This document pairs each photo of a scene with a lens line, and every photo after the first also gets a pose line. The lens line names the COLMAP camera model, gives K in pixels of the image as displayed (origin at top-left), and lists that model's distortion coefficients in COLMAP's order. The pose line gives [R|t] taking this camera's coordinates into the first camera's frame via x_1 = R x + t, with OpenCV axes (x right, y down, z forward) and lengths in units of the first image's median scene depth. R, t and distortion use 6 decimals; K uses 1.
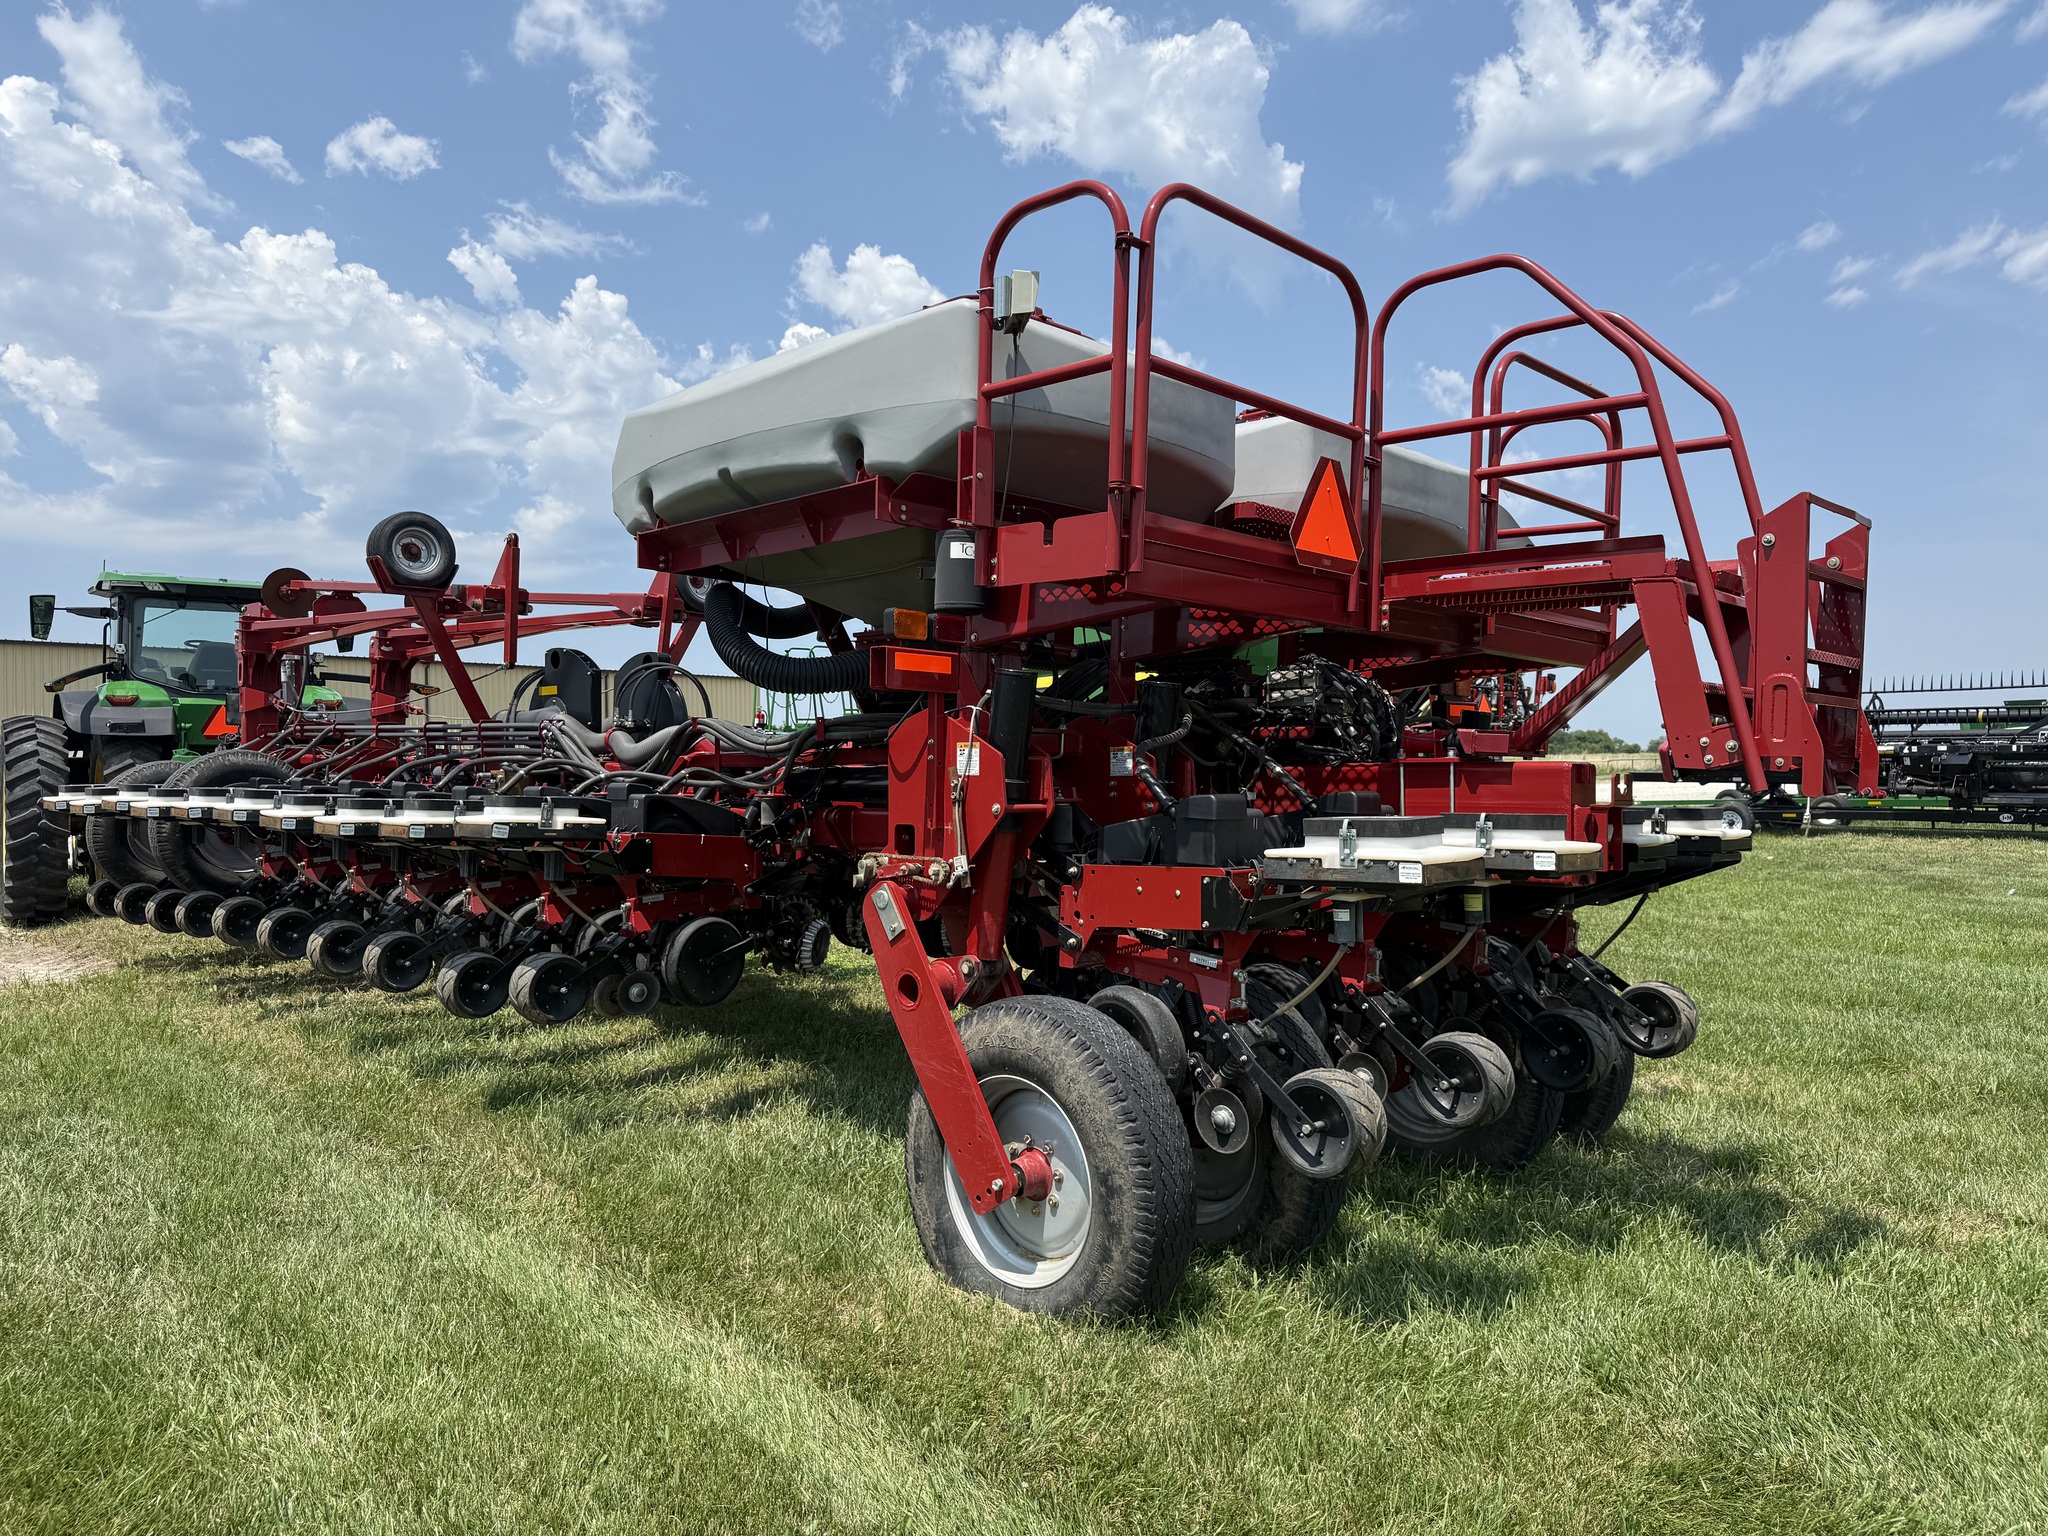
lens RADIAL K [[1426.3, 0, 1024.0], [0, 1426.3, 768.0], [0, 0, 1]] dist [0.015770, -0.009464]
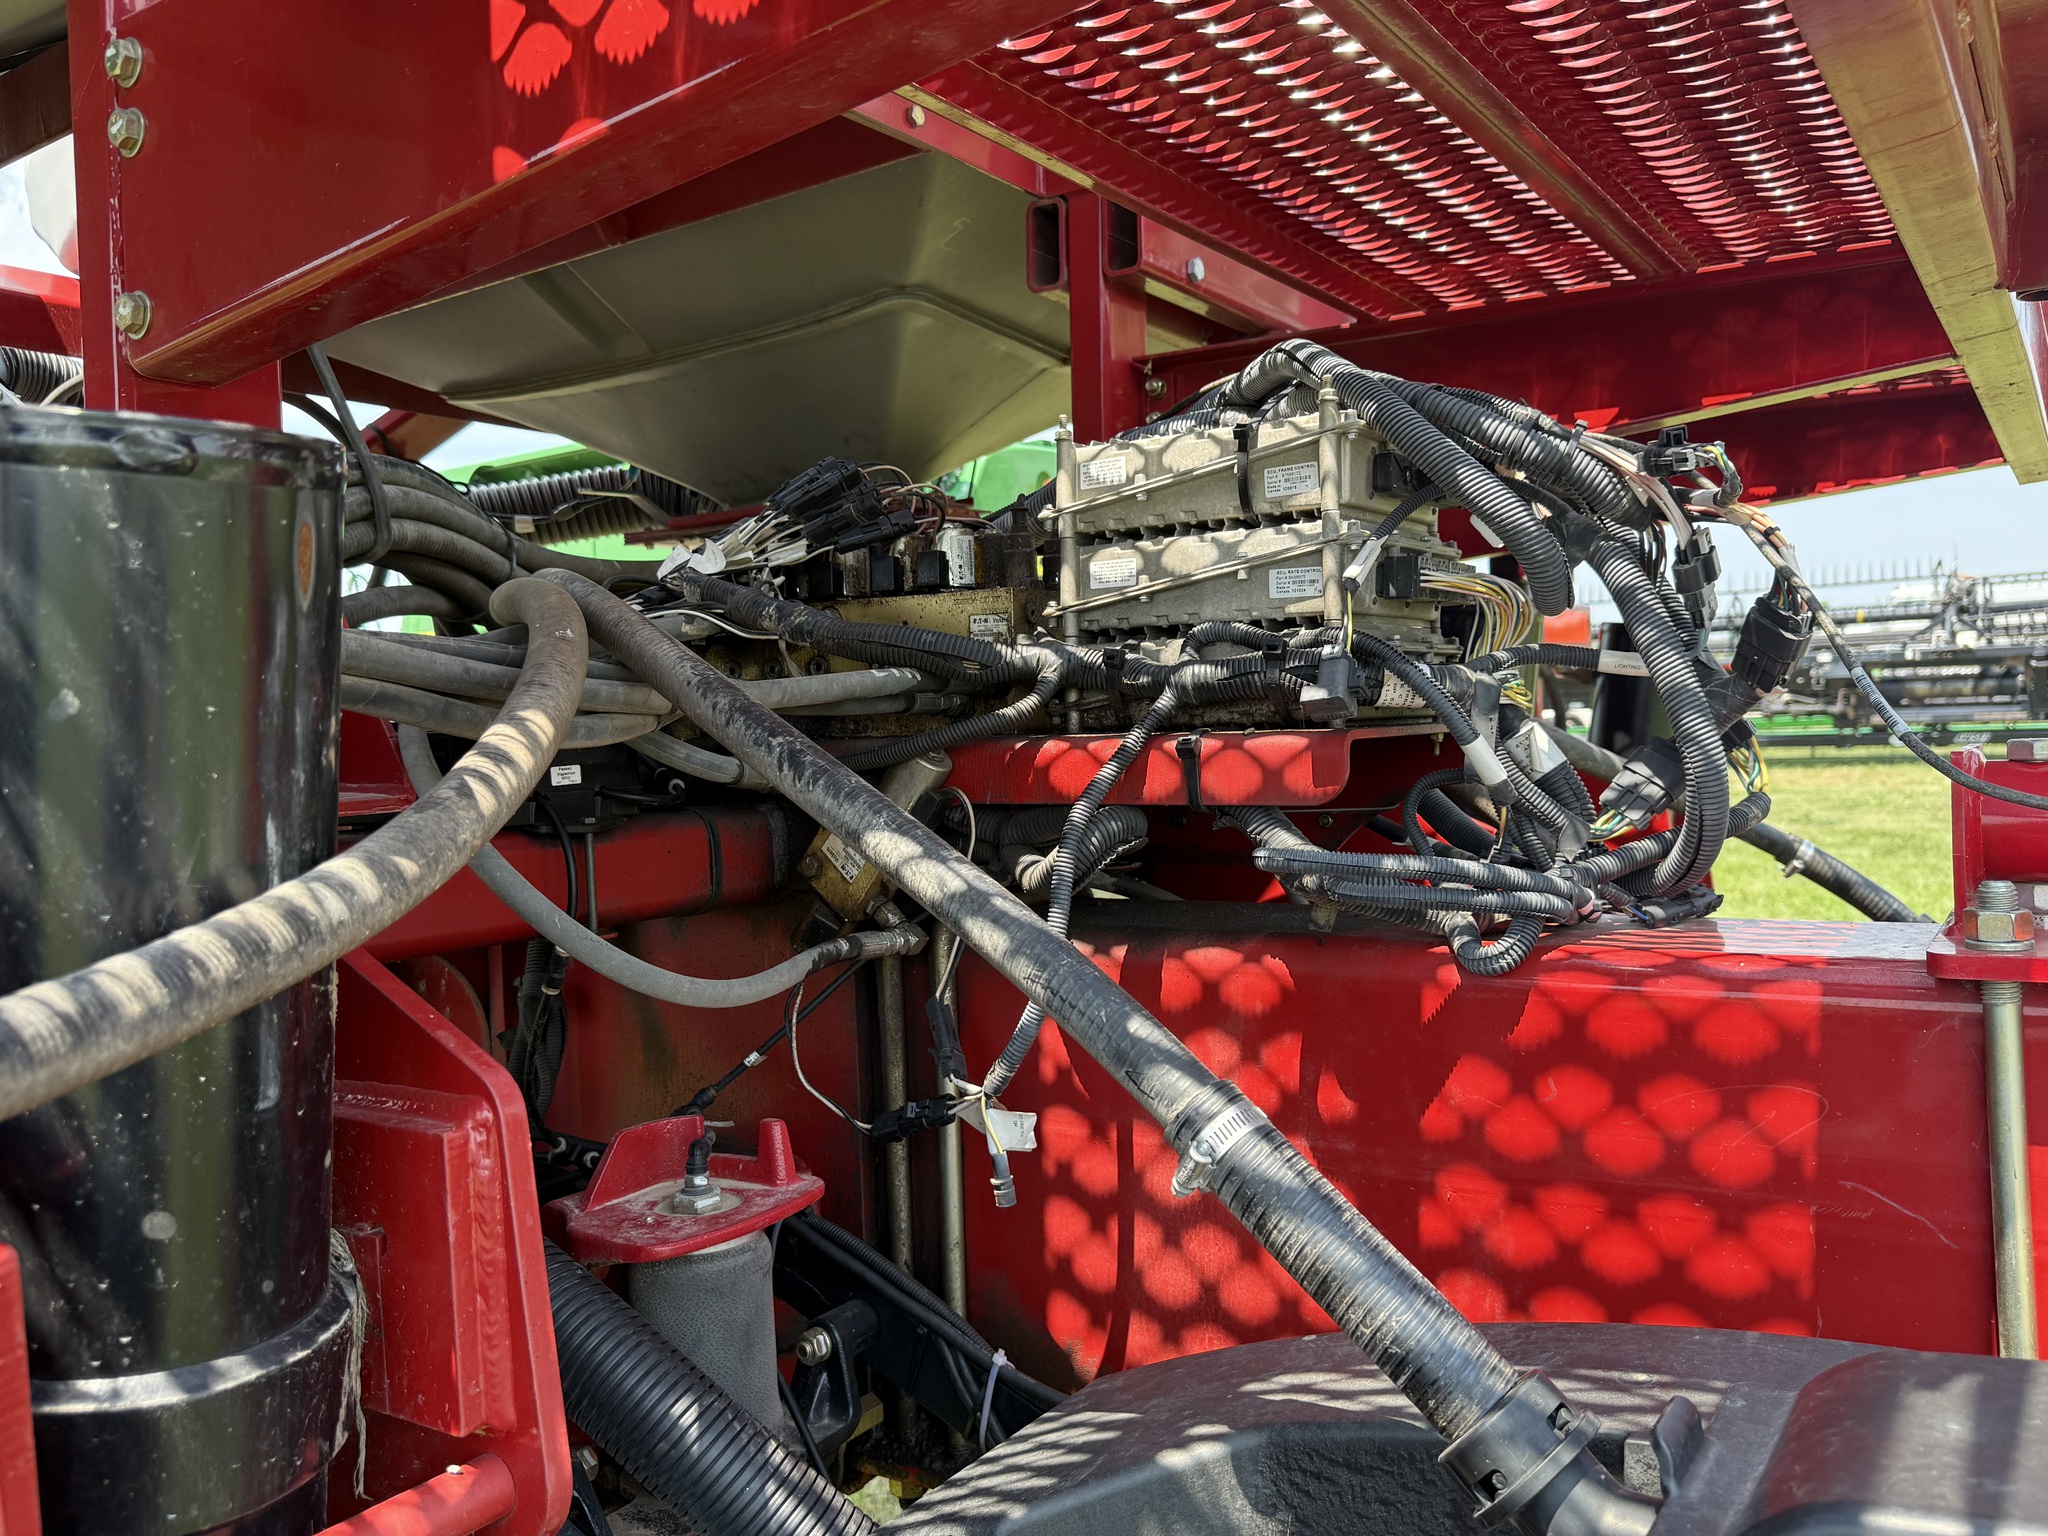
lens RADIAL K [[1469.4, 0, 1023.7], [0, 1469.4, 742.0], [0, 0, 1]] dist [0.004750, -0.000910]
pose [[0.982367, -0.055009, 0.178690, 0.108572], [0.051291, 0.998362, 0.025363, -0.028428], [-0.179792, -0.015750, 0.983579, 0.683161]]
